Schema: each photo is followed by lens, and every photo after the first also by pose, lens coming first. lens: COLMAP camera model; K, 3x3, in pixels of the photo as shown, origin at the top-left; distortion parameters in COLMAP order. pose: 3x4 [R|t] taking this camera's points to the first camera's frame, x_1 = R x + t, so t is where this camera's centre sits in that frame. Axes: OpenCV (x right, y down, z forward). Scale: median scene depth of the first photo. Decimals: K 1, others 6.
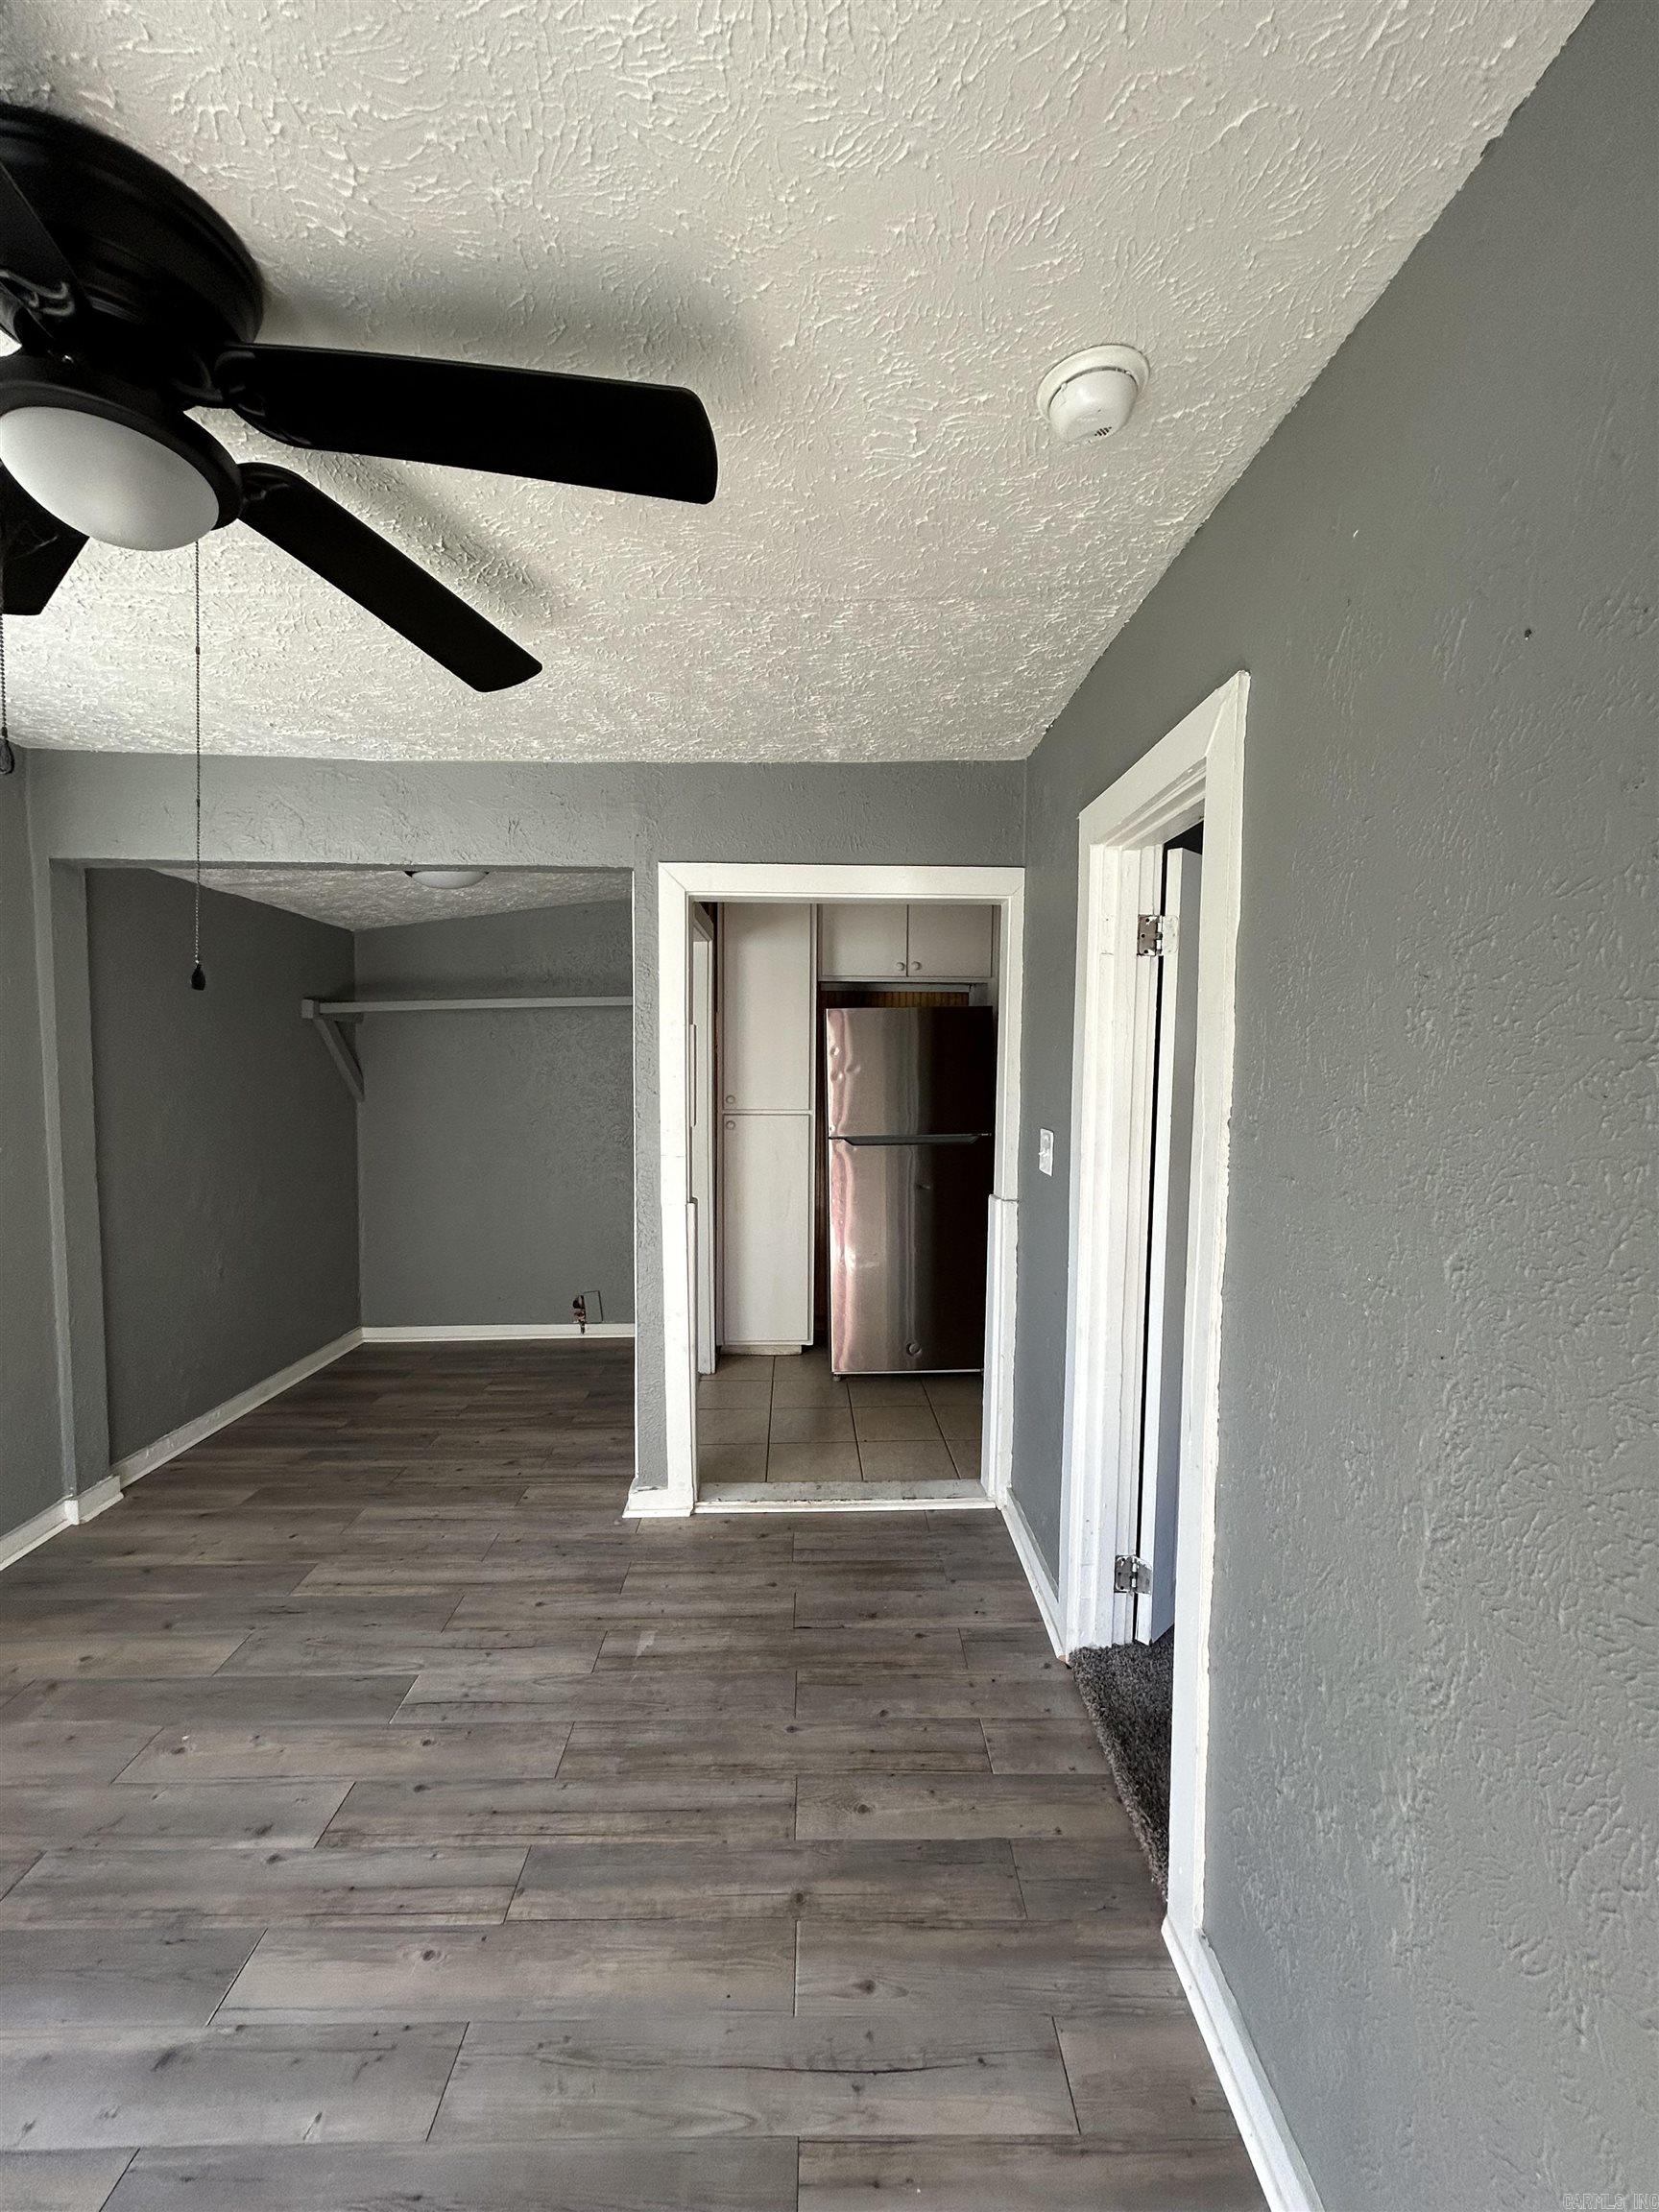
lens RADIAL K [[889.2, 0, 823.7], [0, 889.2, 1106.7], [0, 0, 1]] dist [0.001566, -0.000165]
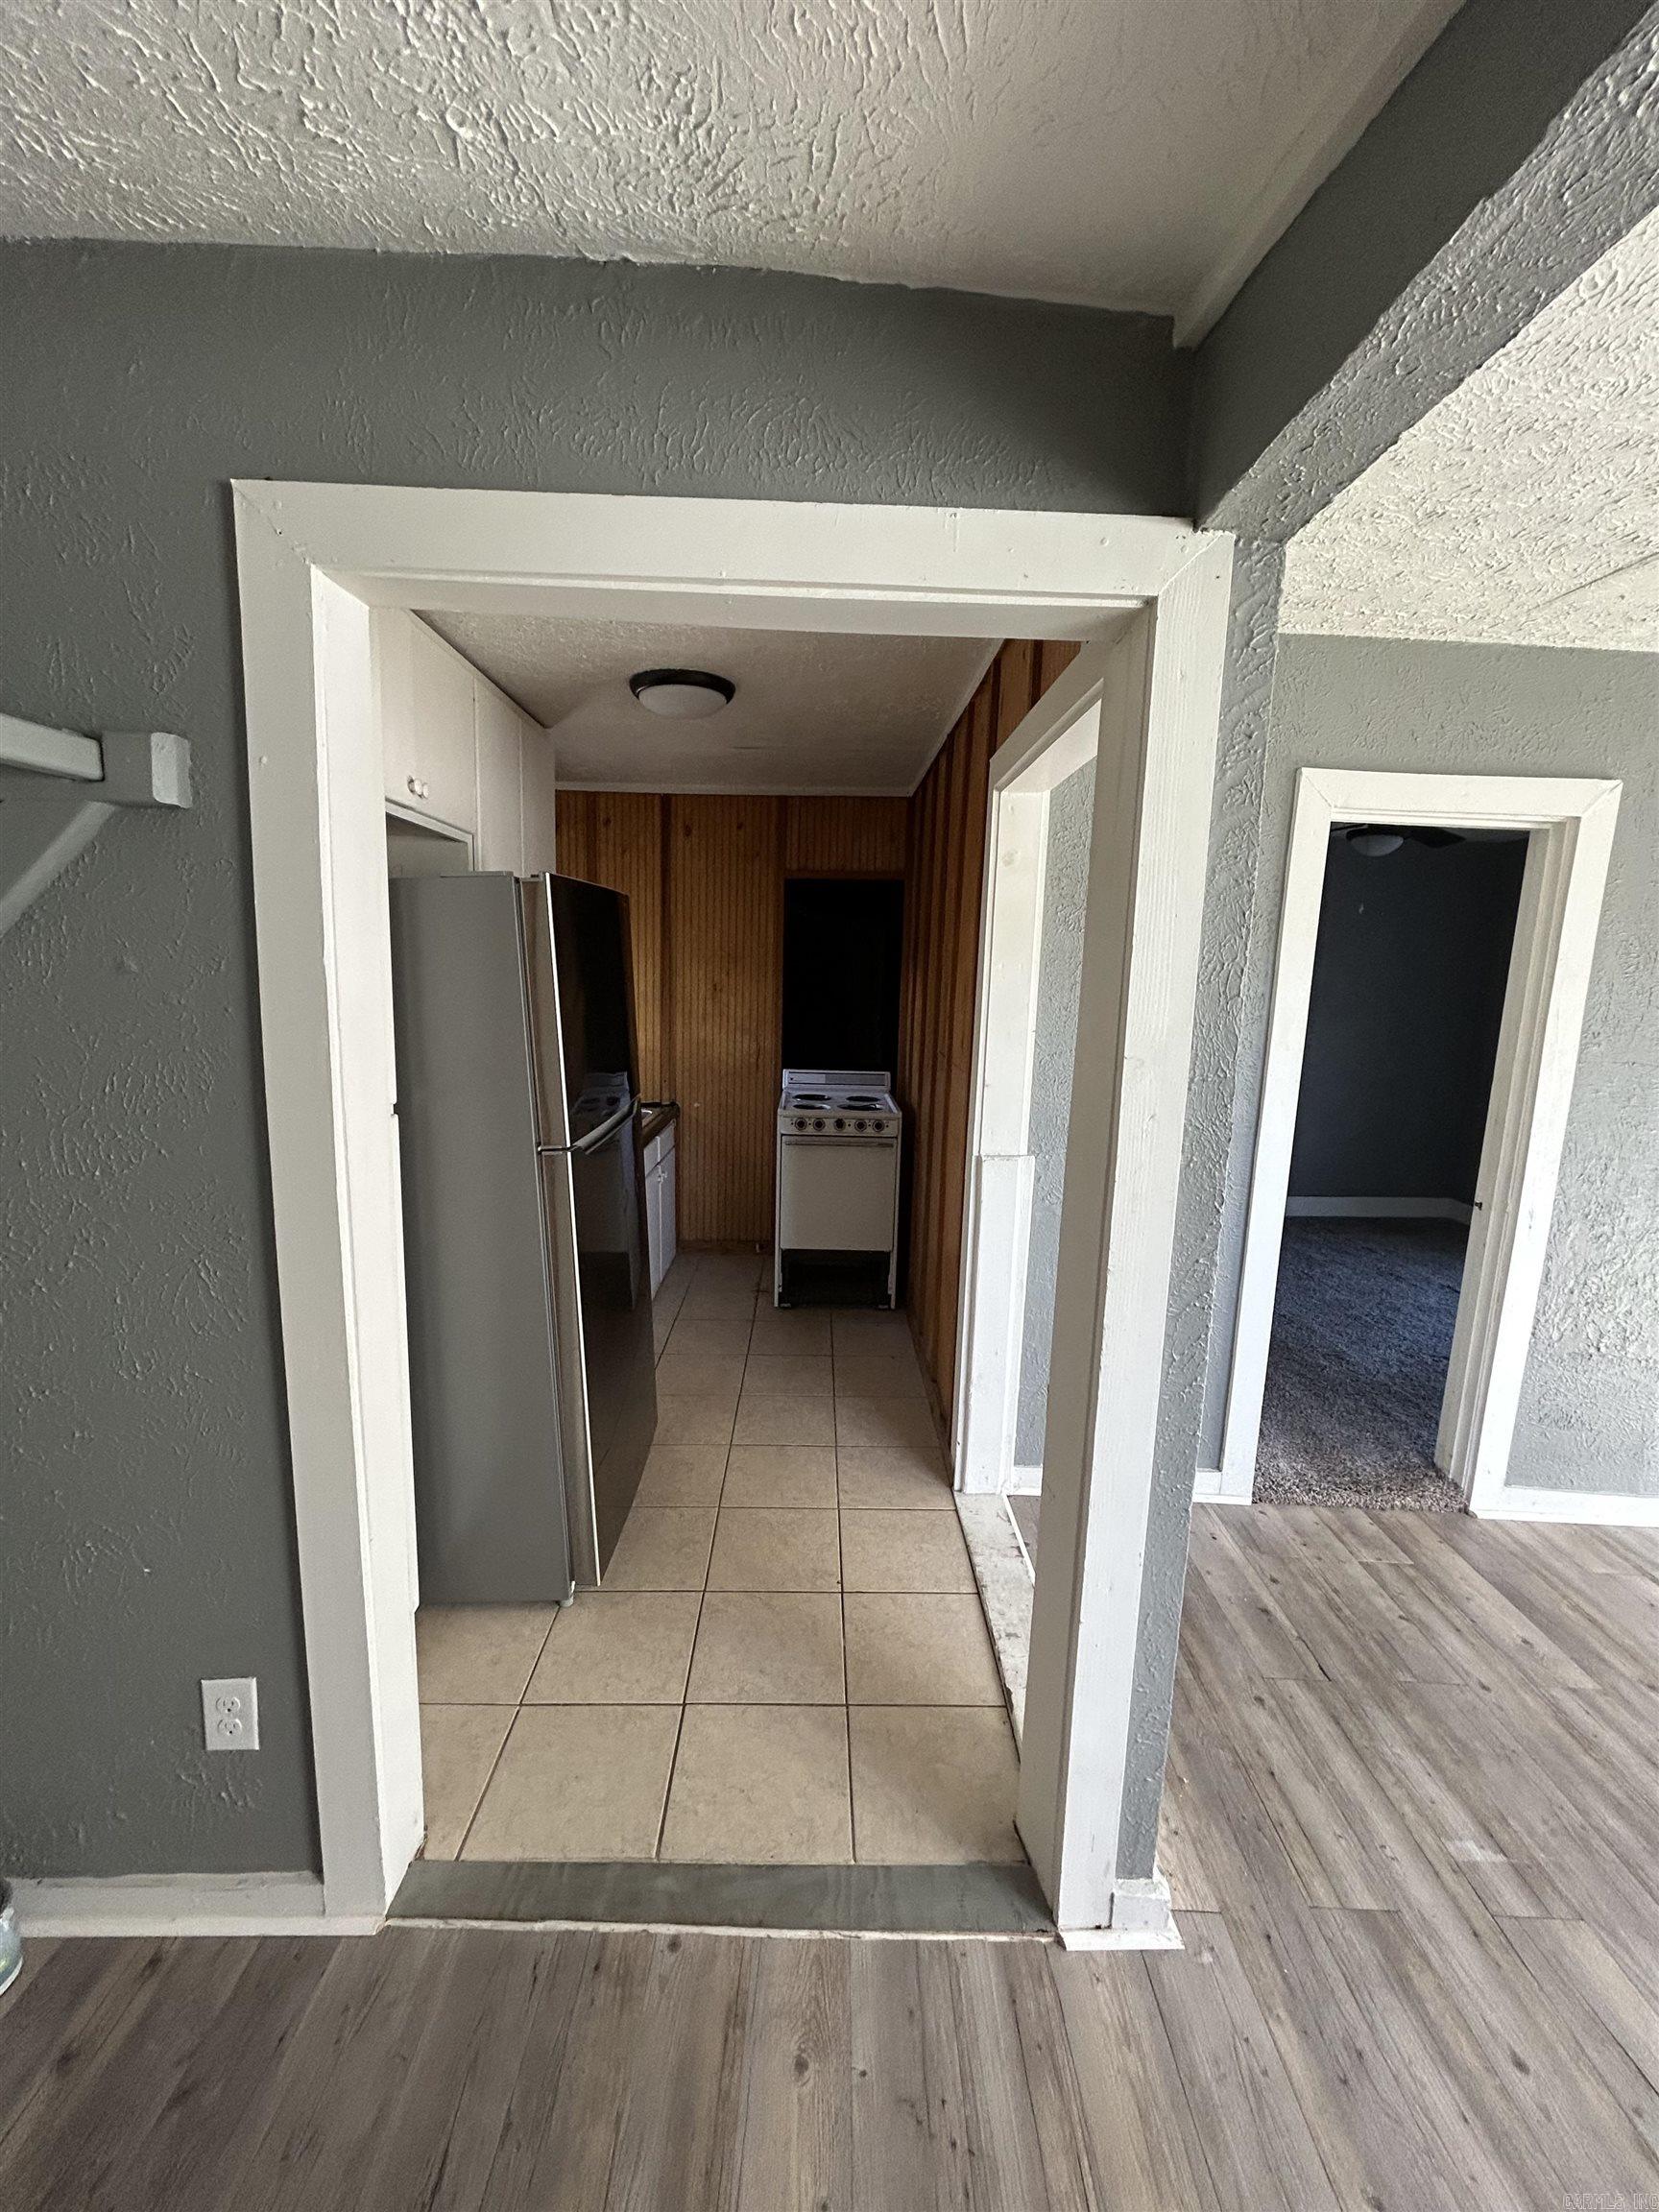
lens RADIAL K [[889.2, 0, 823.7], [0, 889.2, 1106.7], [0, 0, 1]] dist [0.001566, -0.000165]
pose [[0.020499, -0.159412, 0.986999, -0.741624], [0.033405, 0.986765, 0.158680, -0.097796], [-0.999232, 0.029717, 0.025553, 1.351461]]
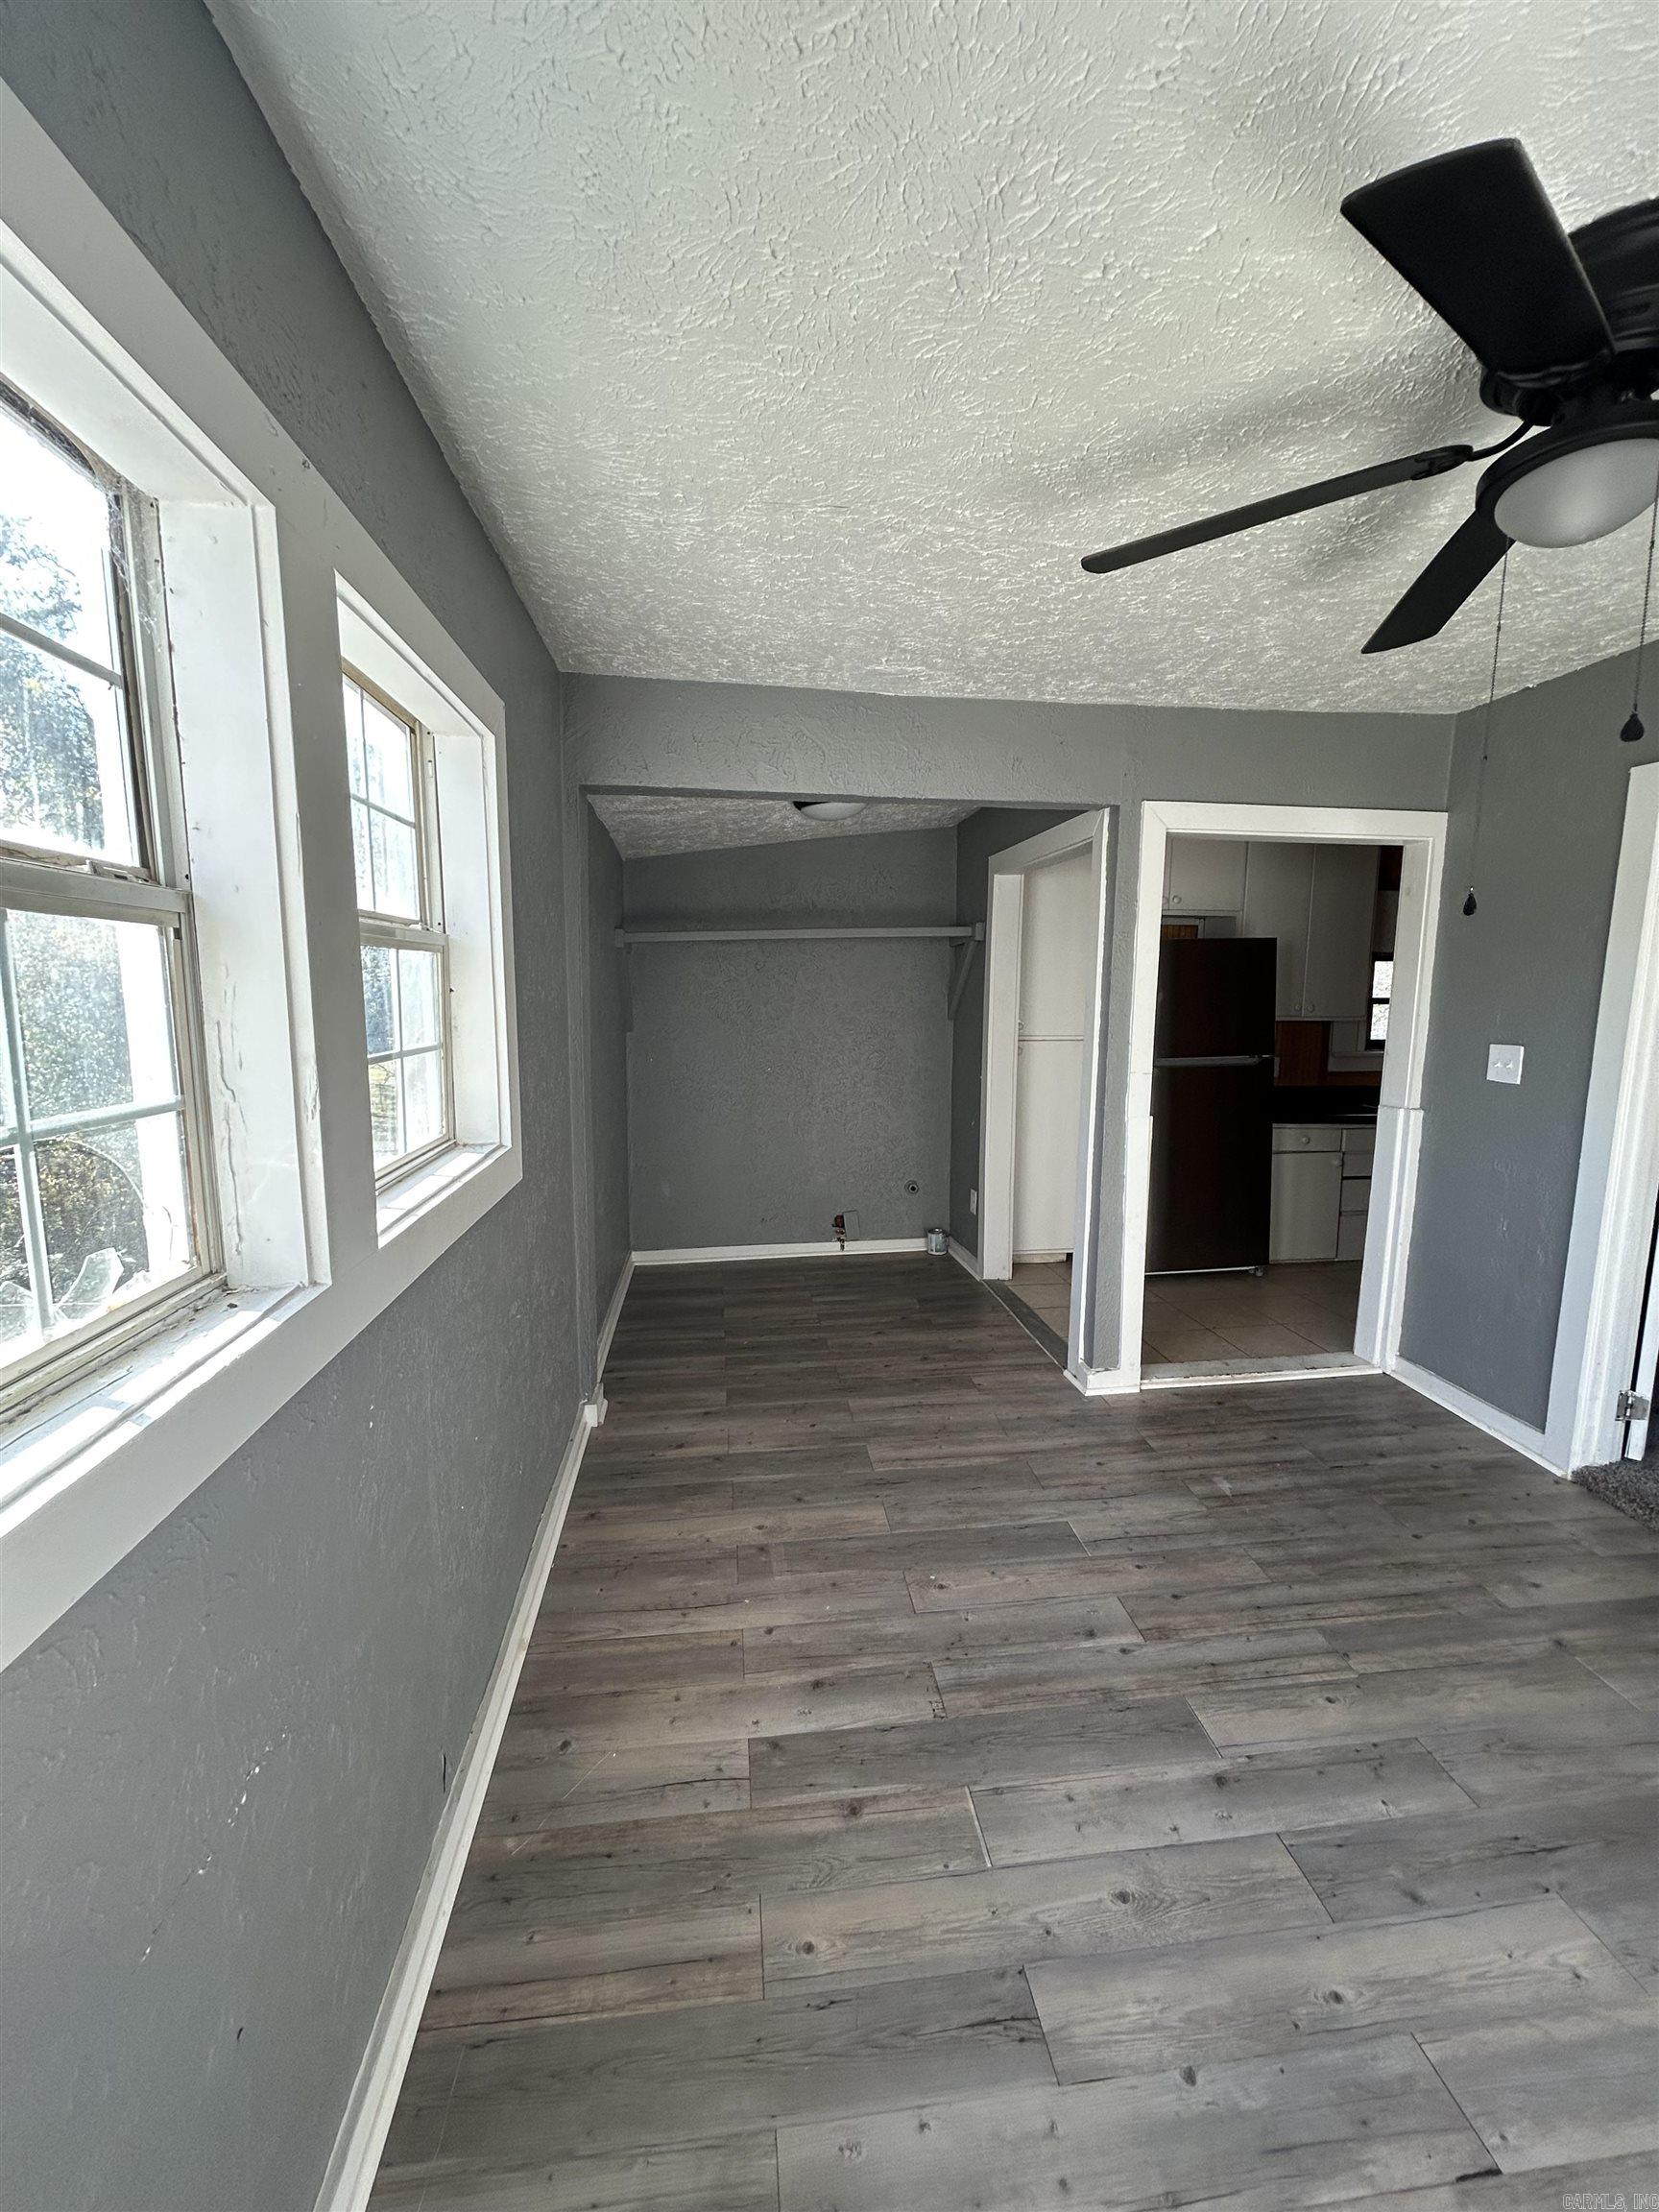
lens RADIAL K [[889.2, 0, 823.7], [0, 889.2, 1106.7], [0, 0, 1]] dist [0.001566, -0.000165]
pose [[0.994540, -0.016437, 0.103058, -0.764854], [0.008910, 0.997287, 0.073072, 0.013895], [-0.103980, -0.071755, 0.991988, -0.063931]]
